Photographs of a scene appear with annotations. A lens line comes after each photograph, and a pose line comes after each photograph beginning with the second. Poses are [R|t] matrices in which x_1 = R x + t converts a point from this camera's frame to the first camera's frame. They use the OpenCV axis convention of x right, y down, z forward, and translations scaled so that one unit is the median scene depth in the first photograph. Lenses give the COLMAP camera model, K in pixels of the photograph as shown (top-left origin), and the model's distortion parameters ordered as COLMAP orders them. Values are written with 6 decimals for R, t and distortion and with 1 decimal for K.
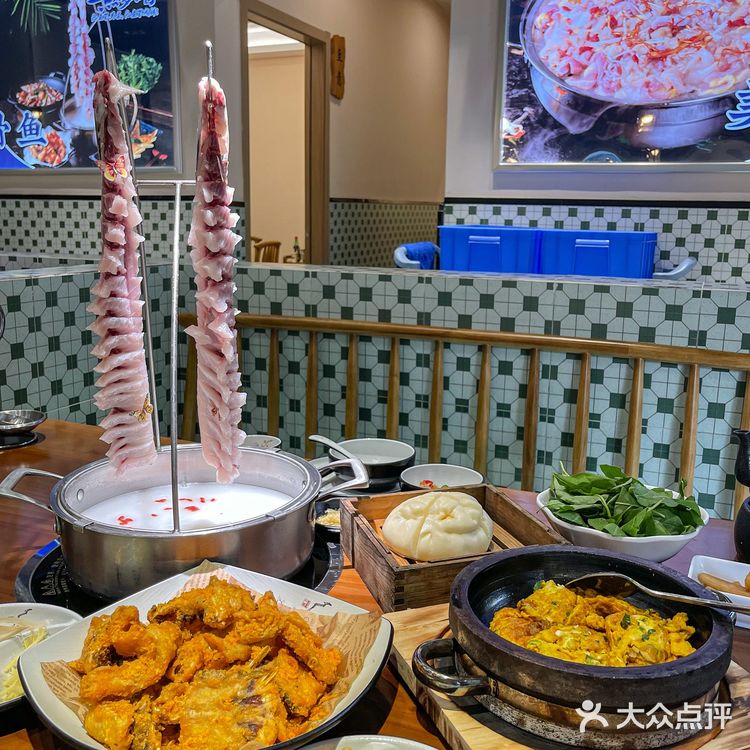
lens RADIAL K [[837.4, 0, 372.2], [0, 837.4, 377.0], [0, 0, 1]] dist [-0.003218, 0.000000]
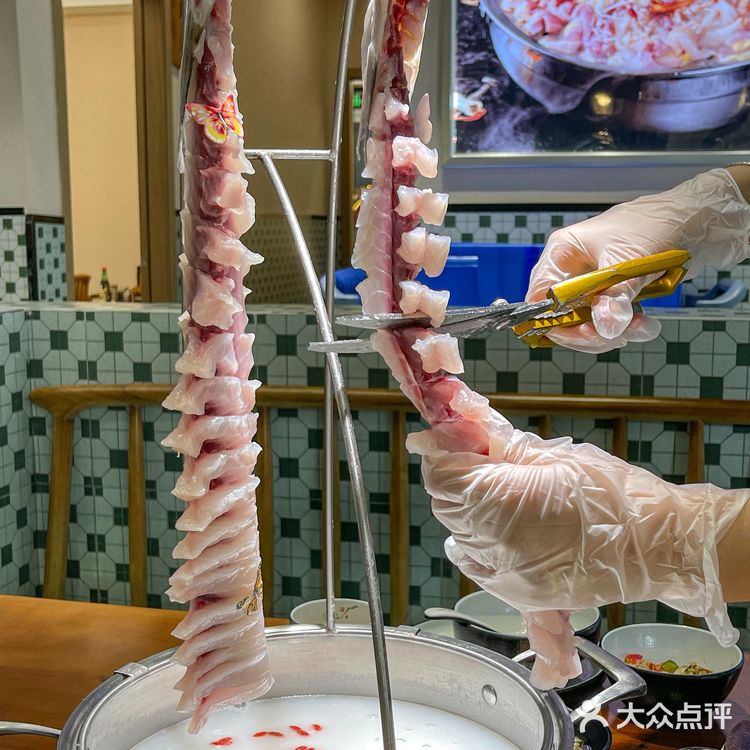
lens RADIAL K [[1119.1, 0, 370.7], [0, 1119.1, 374.7], [0, 0, 1]] dist [-0.030066, 0.000000]
pose [[0.981359, -0.043274, 0.187248, -0.106703], [0.055740, 0.996529, -0.061823, -0.015605], [-0.183922, 0.071108, 0.980365, 0.103426]]
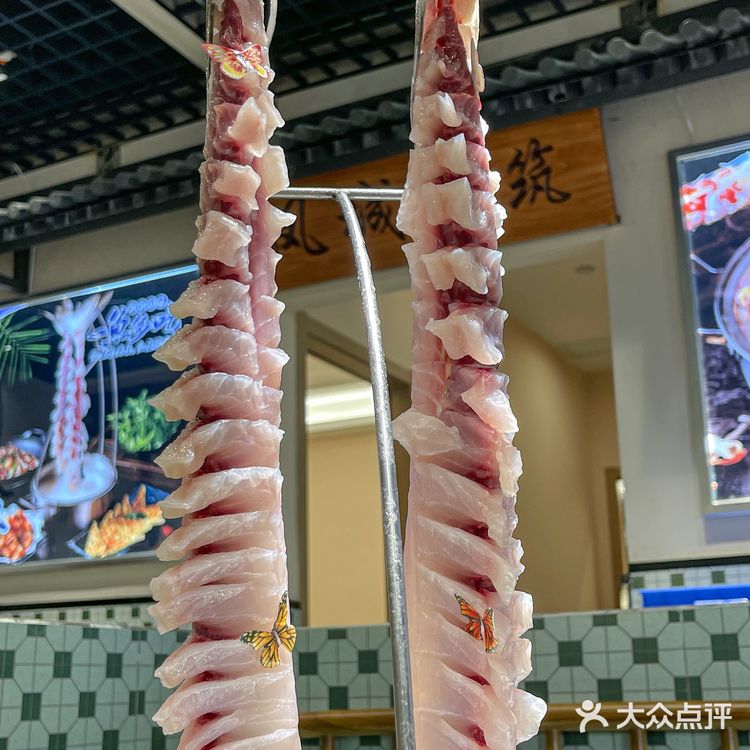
lens RADIAL K [[1178.5, 0, 368.5], [0, 1178.5, 319.7], [0, 0, 1]] dist [-0.078804, 0.000000]
pose [[0.998045, -0.043635, -0.044750, -0.065937], [0.016141, 0.871625, -0.489907, 0.056910], [0.060383, 0.488227, 0.870625, 0.156828]]
